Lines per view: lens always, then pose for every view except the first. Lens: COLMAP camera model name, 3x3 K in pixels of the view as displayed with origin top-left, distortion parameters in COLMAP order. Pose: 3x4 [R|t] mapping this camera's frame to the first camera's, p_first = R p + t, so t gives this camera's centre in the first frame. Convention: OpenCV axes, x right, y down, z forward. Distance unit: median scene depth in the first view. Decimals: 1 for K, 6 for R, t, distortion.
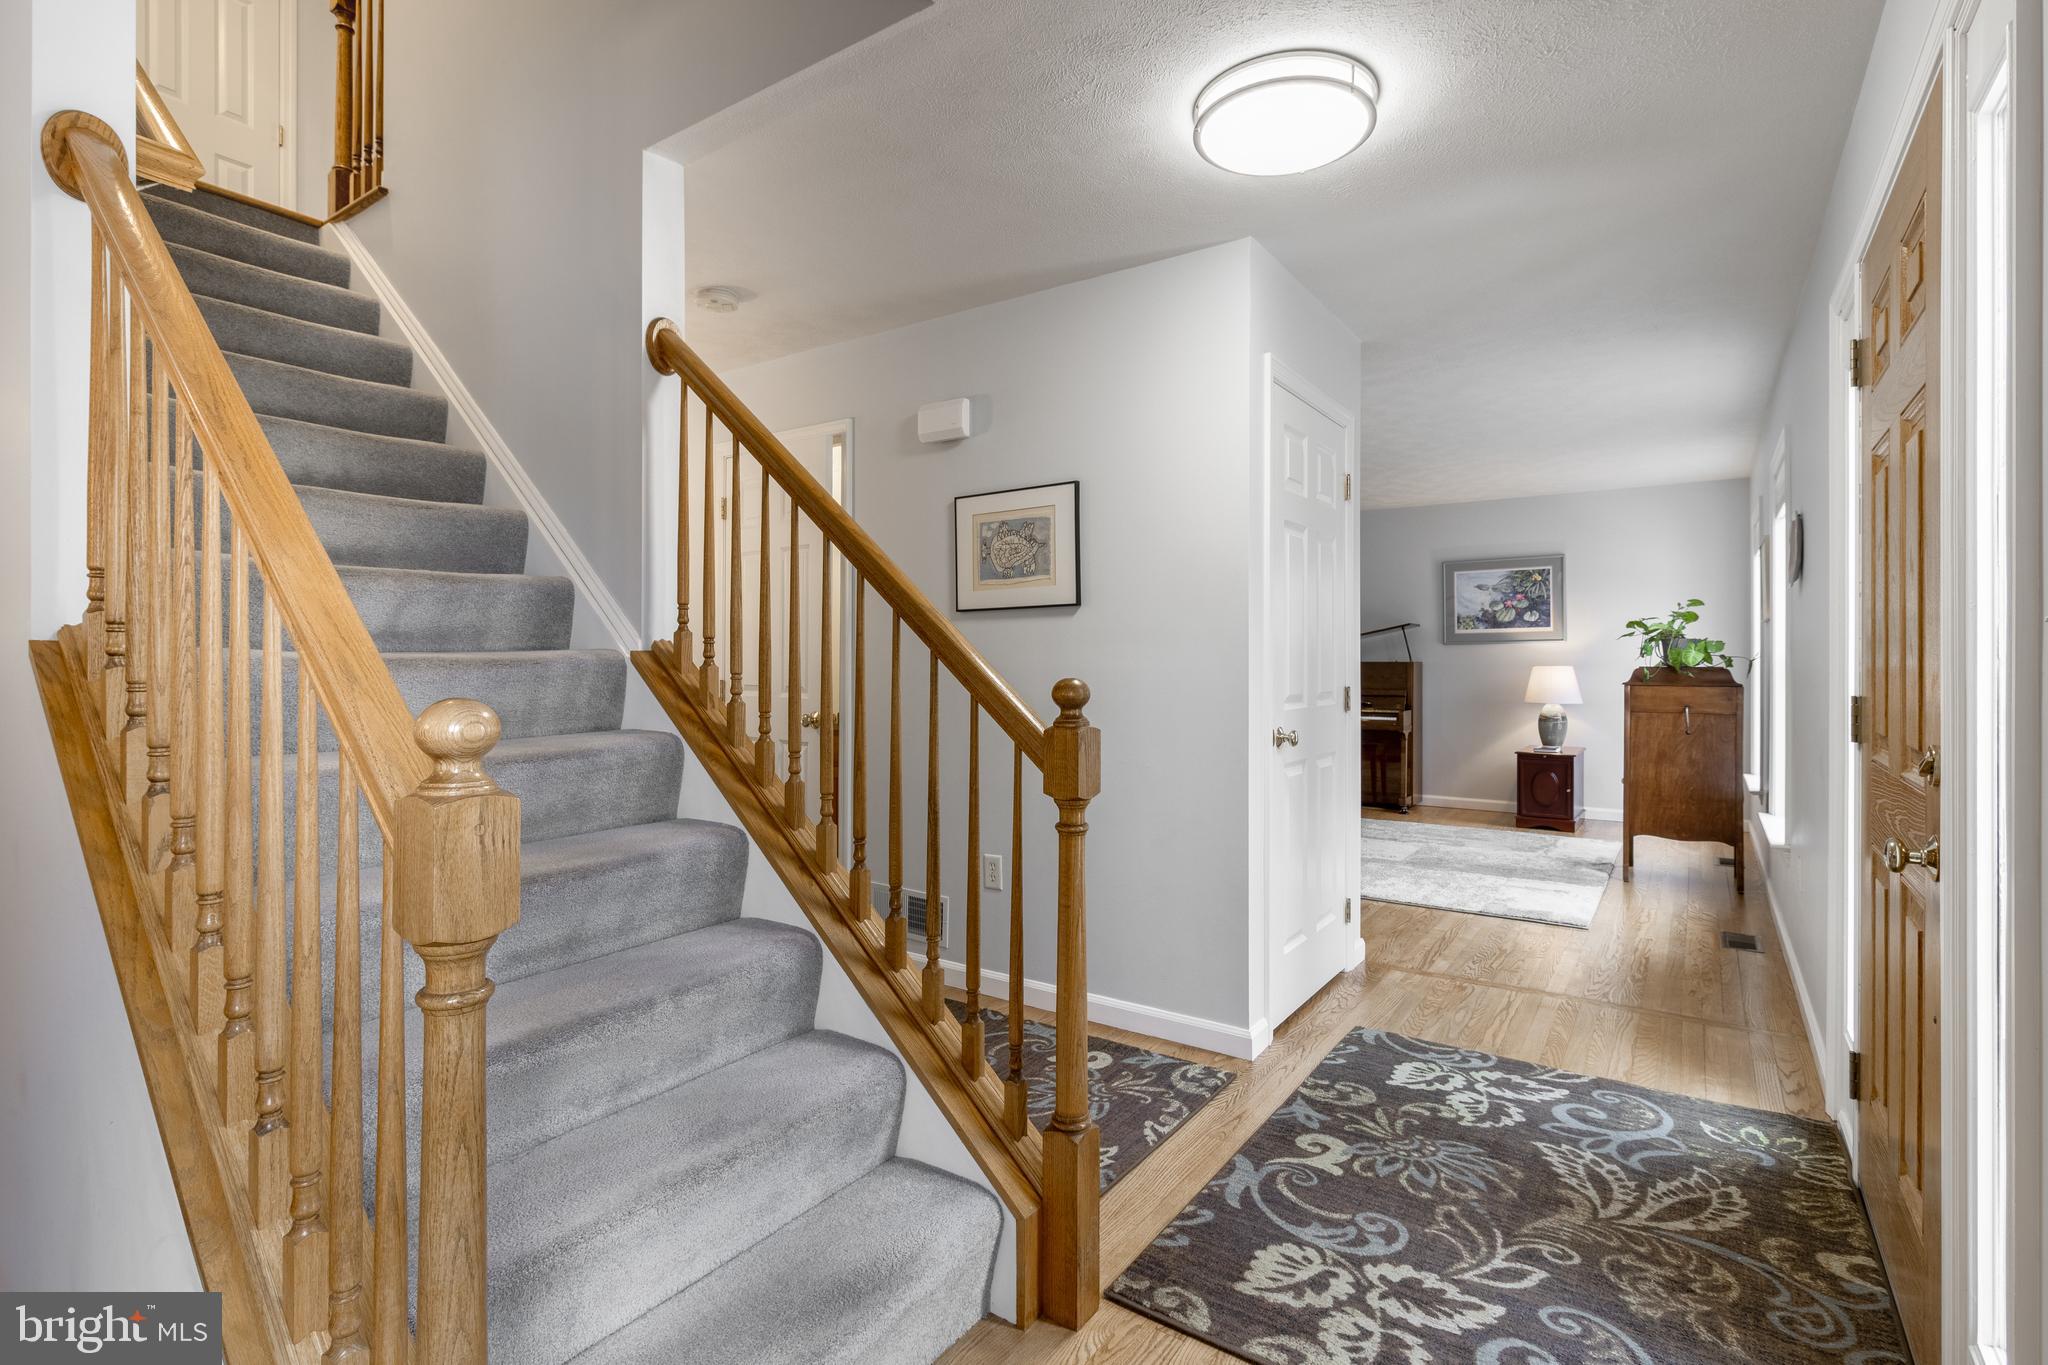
lens RADIAL K [[966.7, 0, 1025.8], [0, 966.7, 662.1], [0, 0, 1]] dist [0.006038, -0.000588]
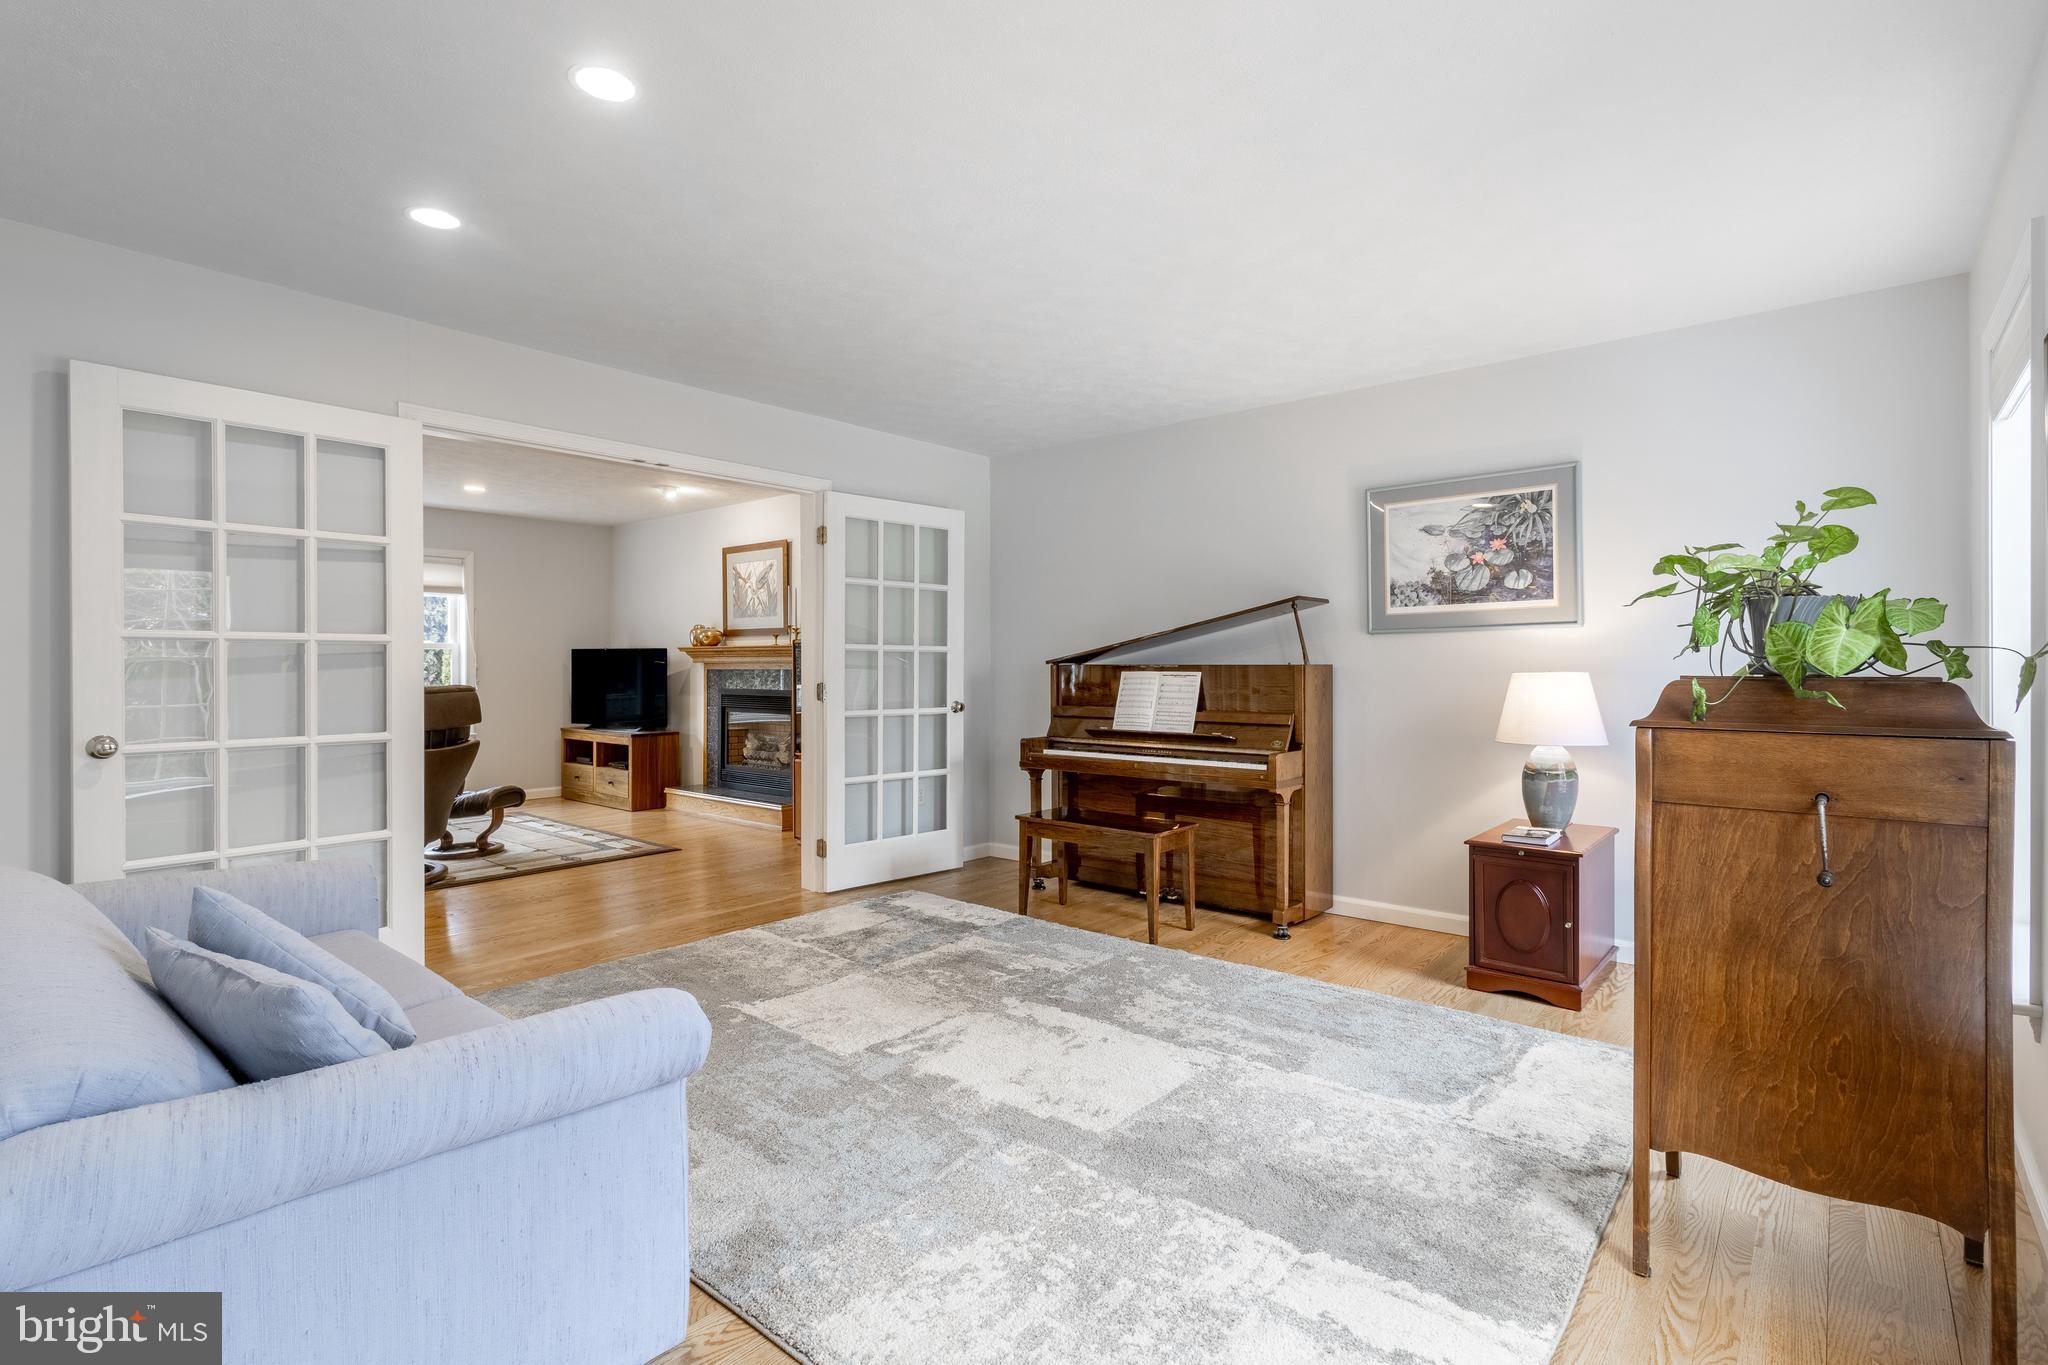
lens RADIAL K [[966.7, 0, 1024.6], [0, 966.7, 673.2], [0, 0, 1]] dist [0.006038, -0.000588]
pose [[0.995324, -0.003793, -0.096515, 0.412333], [0.004438, 0.999969, 0.006472, 0.000016], [0.096487, -0.006871, 0.995310, 0.599031]]
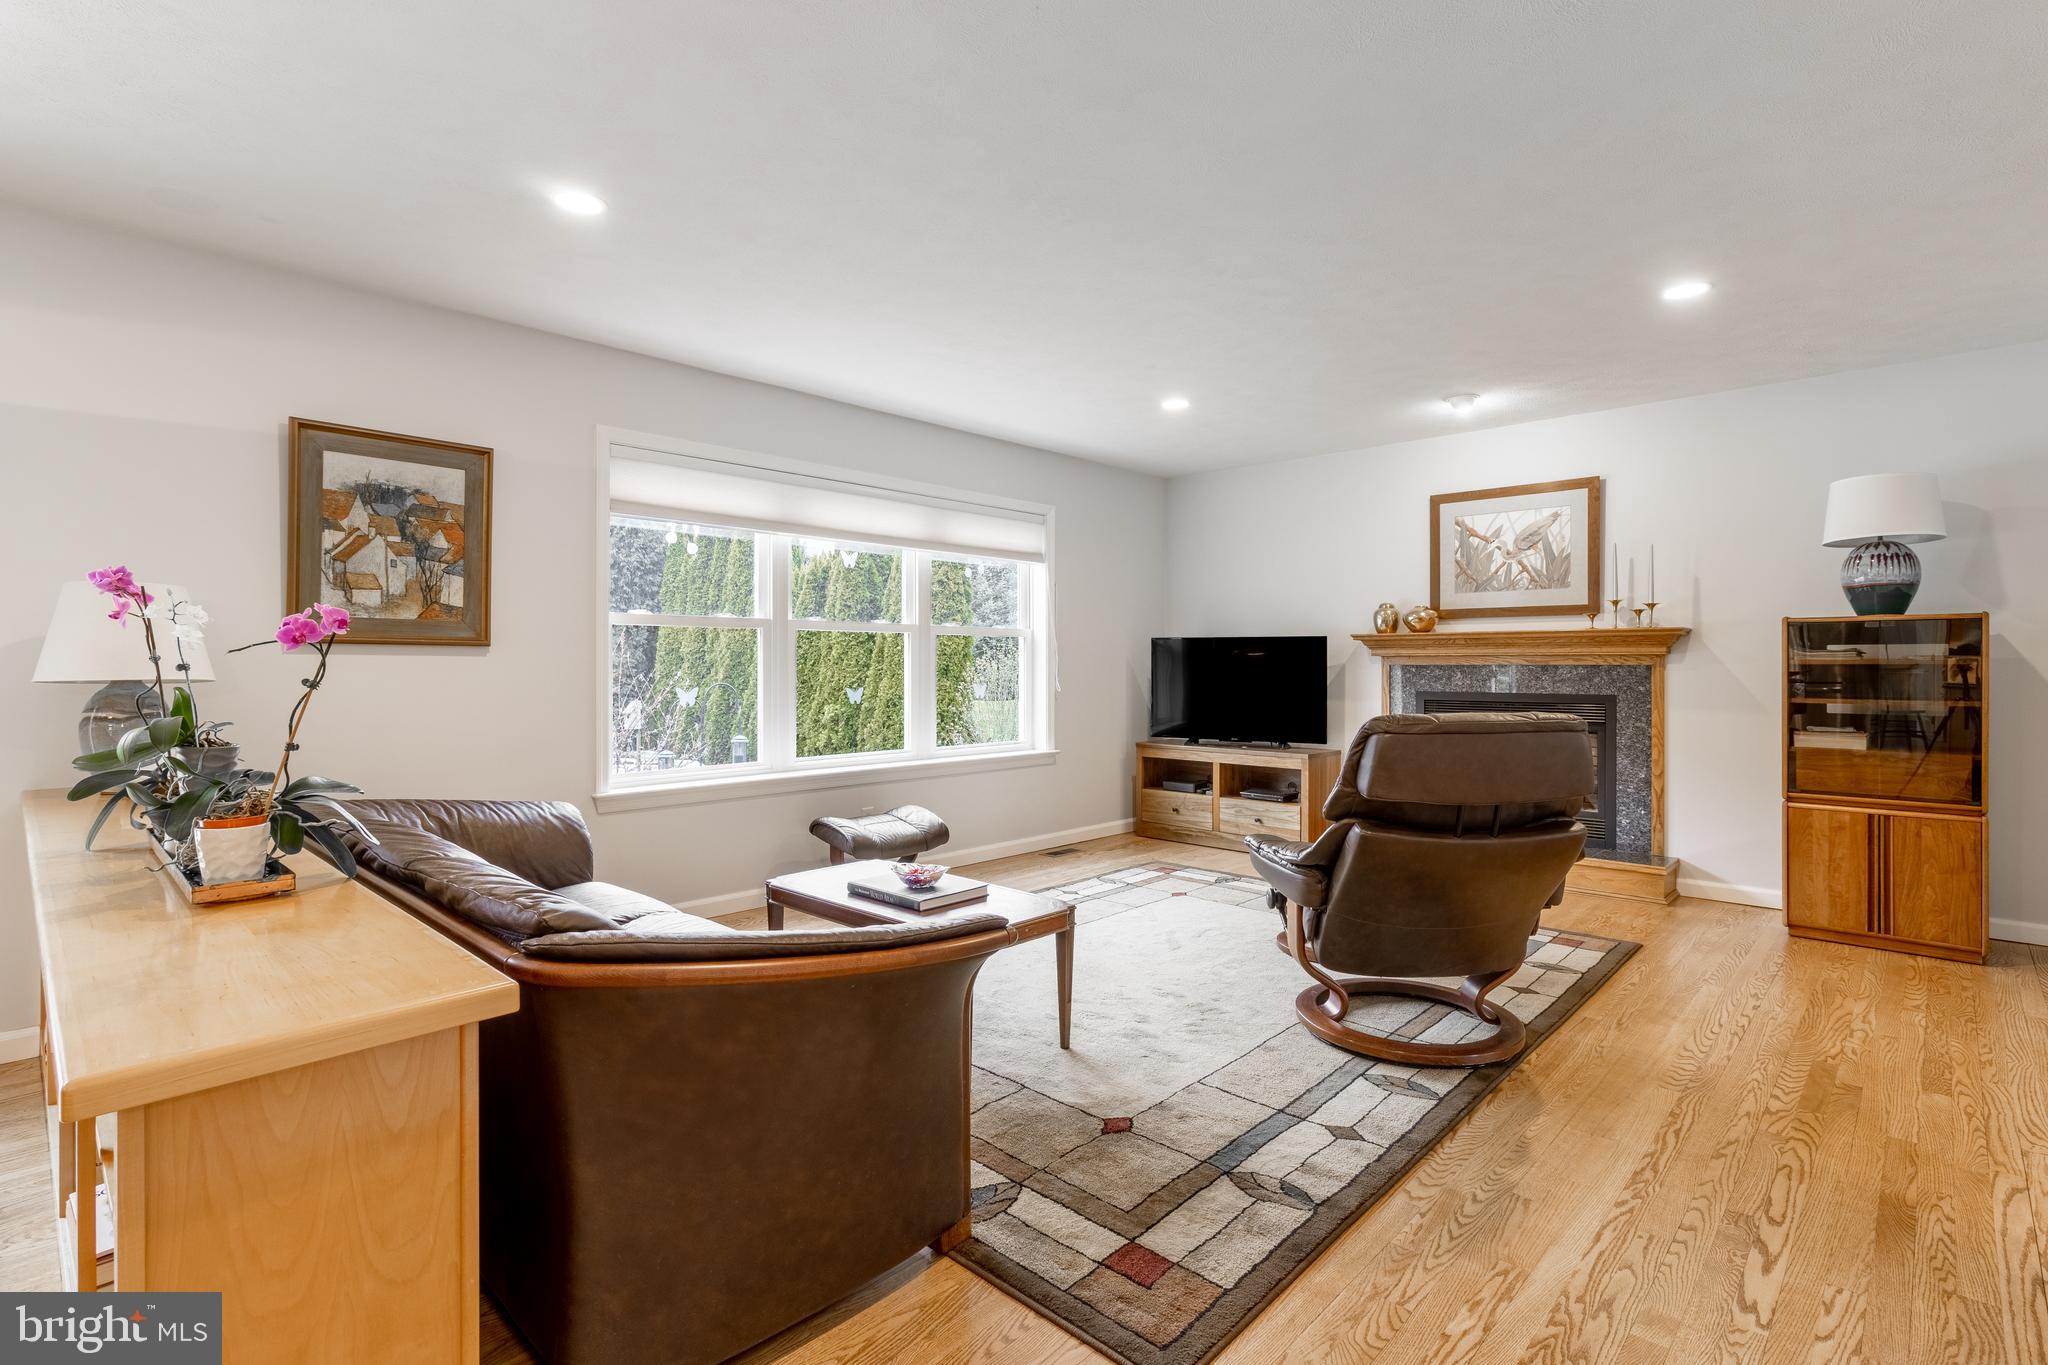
lens RADIAL K [[966.7, 0, 1024.8], [0, 966.7, 676.4], [0, 0, 1]] dist [0.006038, -0.000588]
pose [[0.987744, 0.002343, -0.156062, -0.436805], [-0.001633, 0.999988, 0.004674, 0.009675], [0.156071, -0.004362, 0.987736, 0.899297]]
